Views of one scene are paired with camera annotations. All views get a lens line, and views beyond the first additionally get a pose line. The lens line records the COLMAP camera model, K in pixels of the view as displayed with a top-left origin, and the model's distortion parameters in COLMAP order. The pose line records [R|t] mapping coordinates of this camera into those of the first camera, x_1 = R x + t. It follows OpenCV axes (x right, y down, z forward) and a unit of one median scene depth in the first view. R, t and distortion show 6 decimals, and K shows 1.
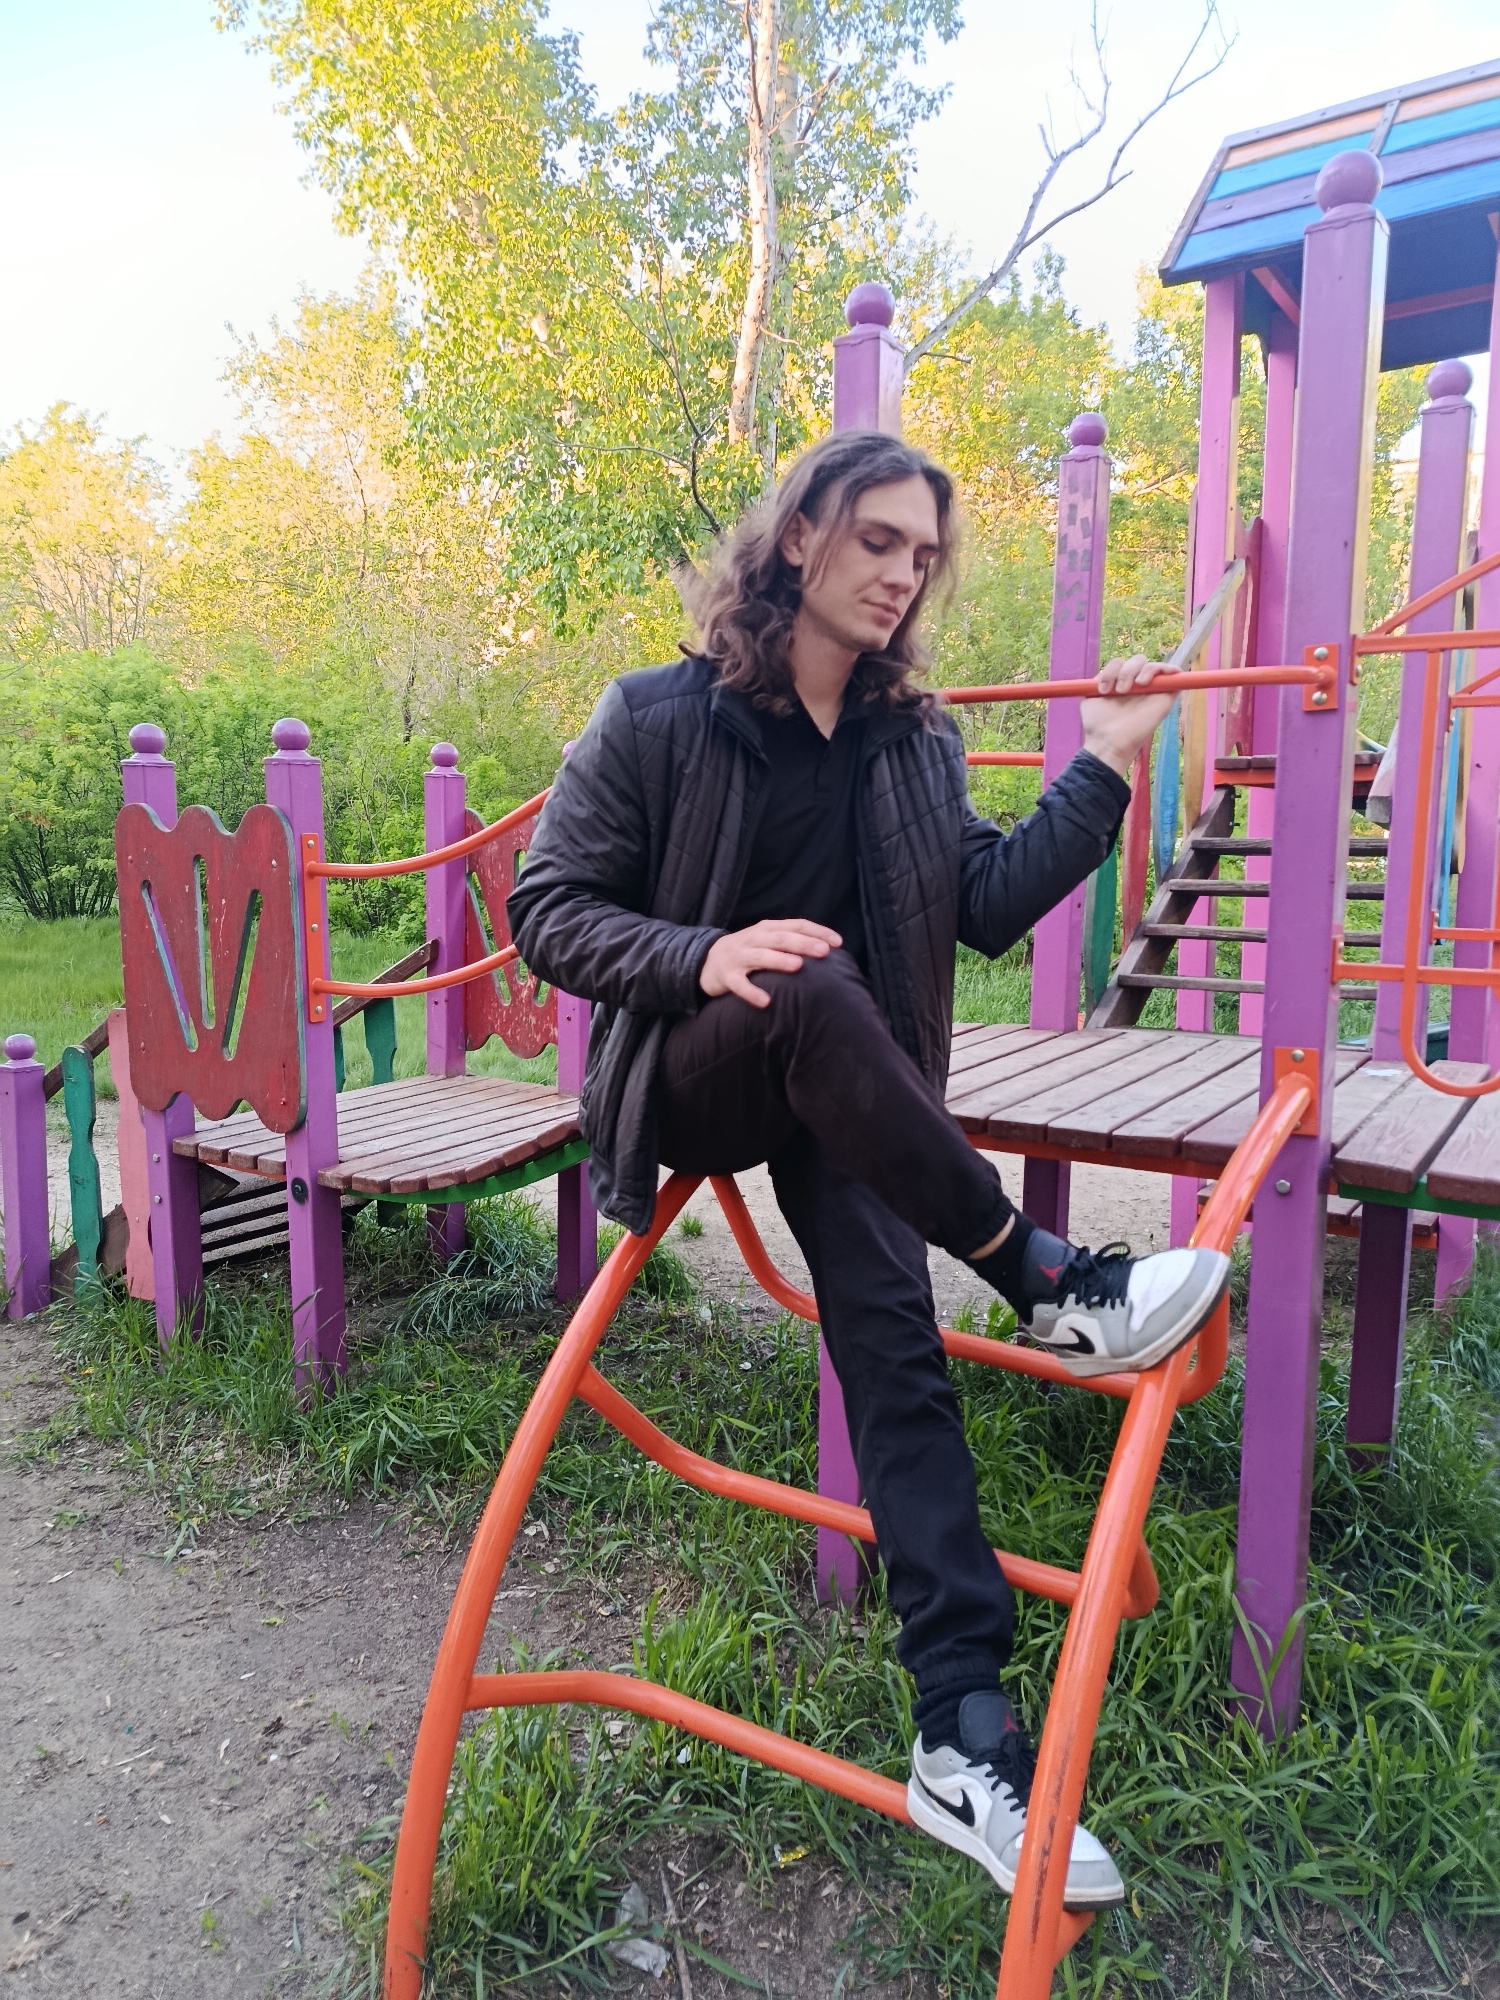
lens RADIAL K [[1397.6, 0, 749.9], [0, 1397.6, 996.0], [0, 0, 1]] dist [0.044231, -0.037136]
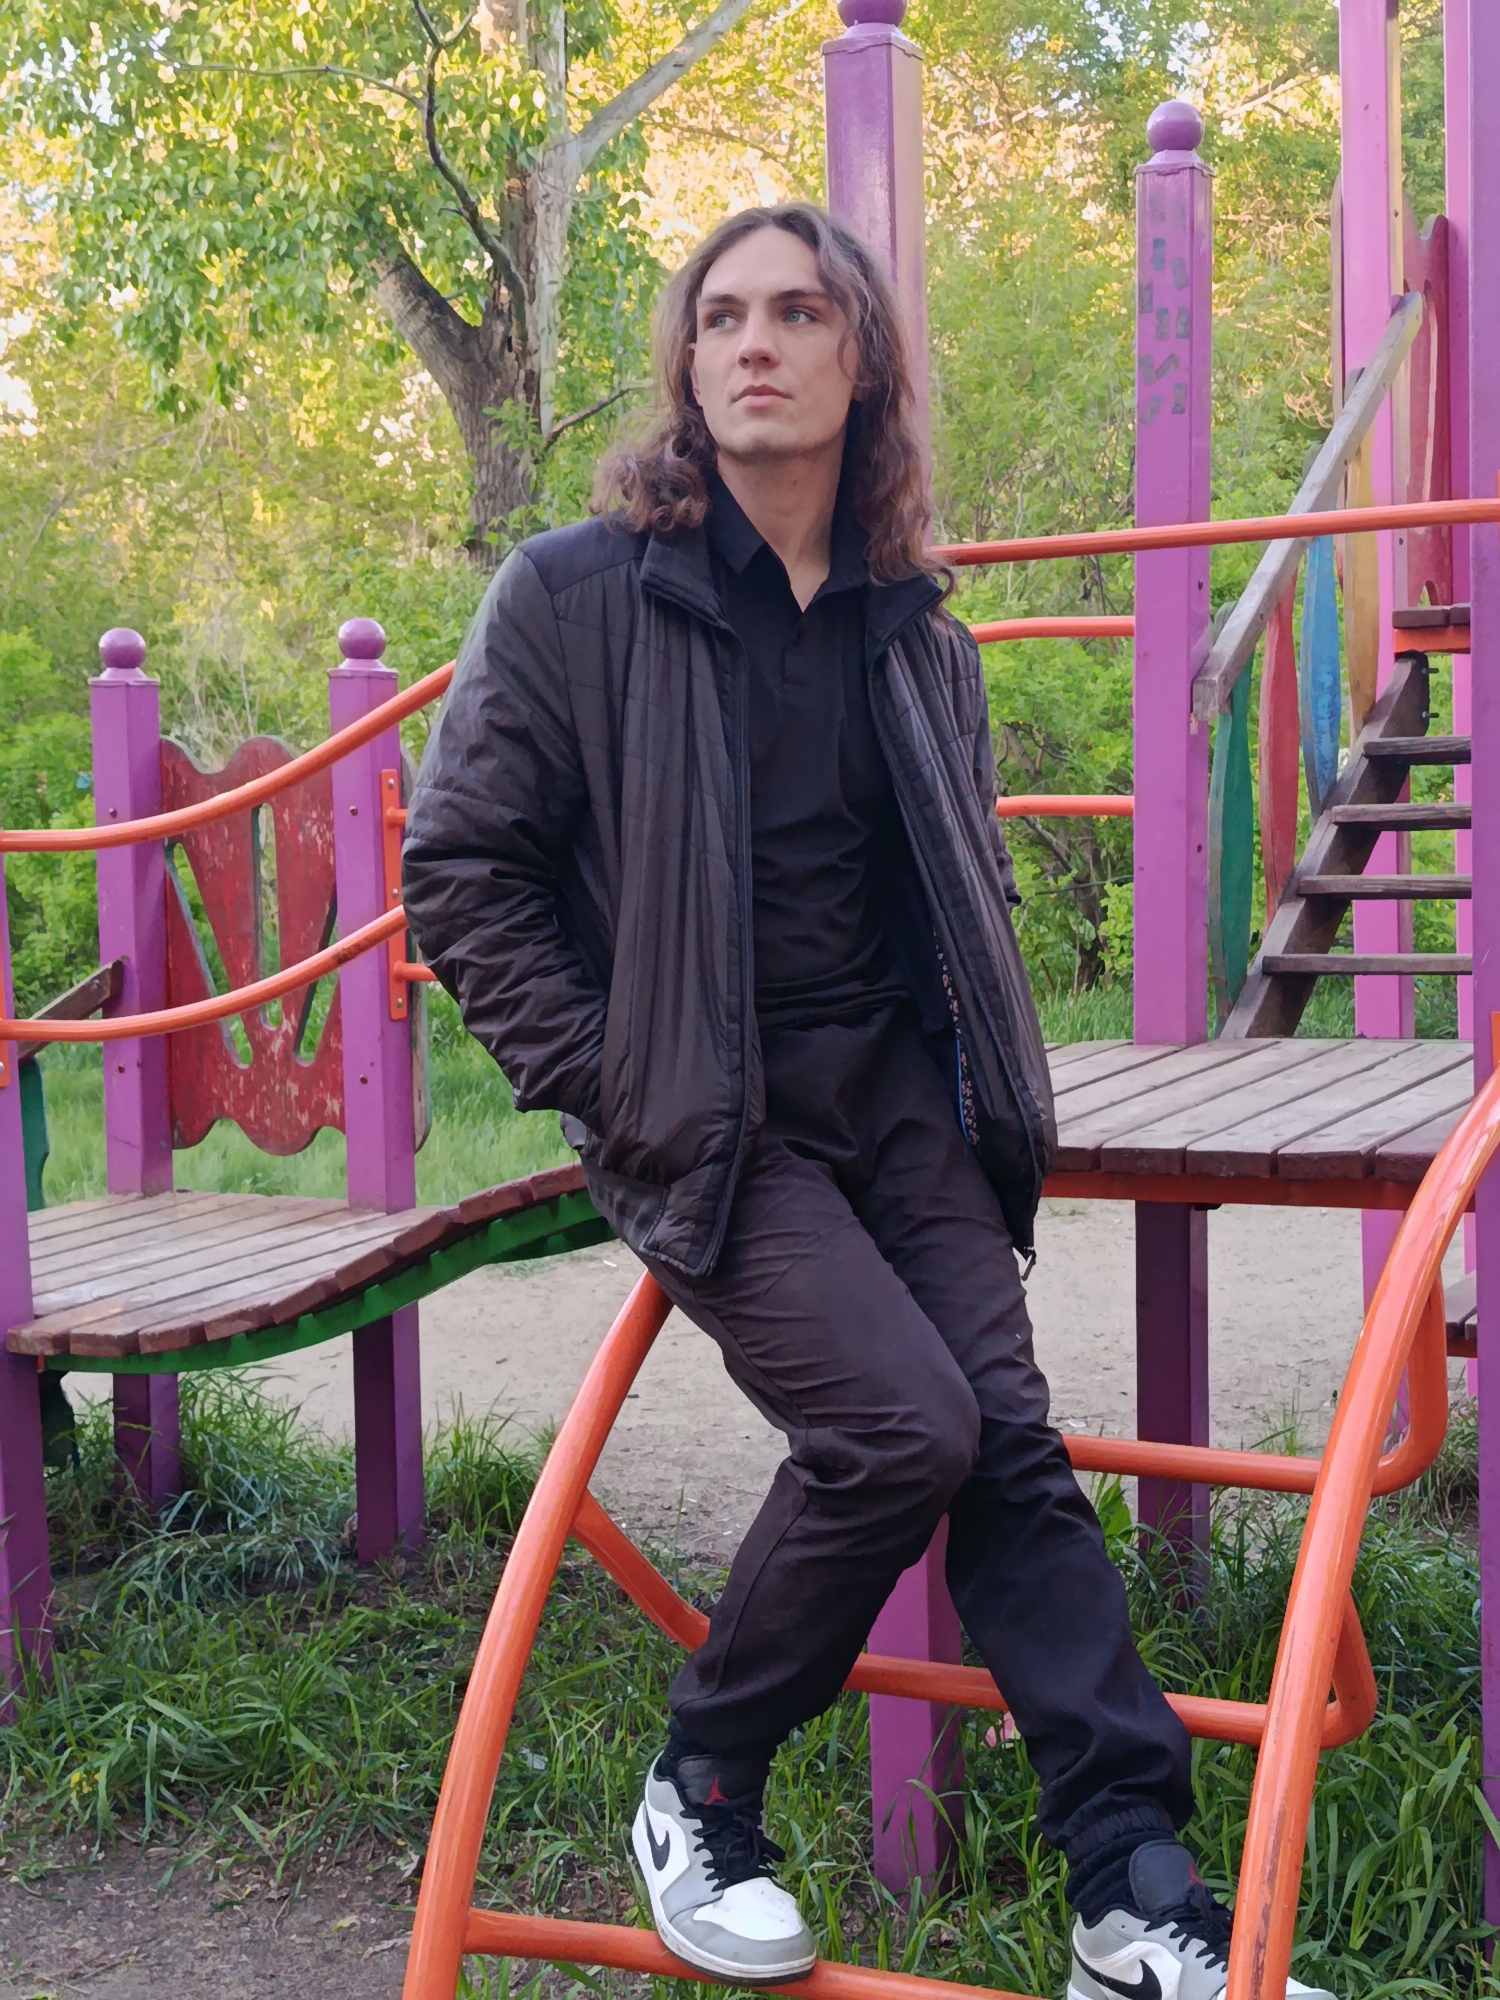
lens RADIAL K [[2758.2, 0, 750.3], [0, 2758.2, 1000.1], [0, 0, 1]] dist [0.045931, 0.000000]
pose [[0.995581, -0.046489, 0.081590, -0.061193], [0.049147, 0.998314, -0.030883, 0.027315], [-0.080017, 0.034757, 0.996187, -0.194327]]
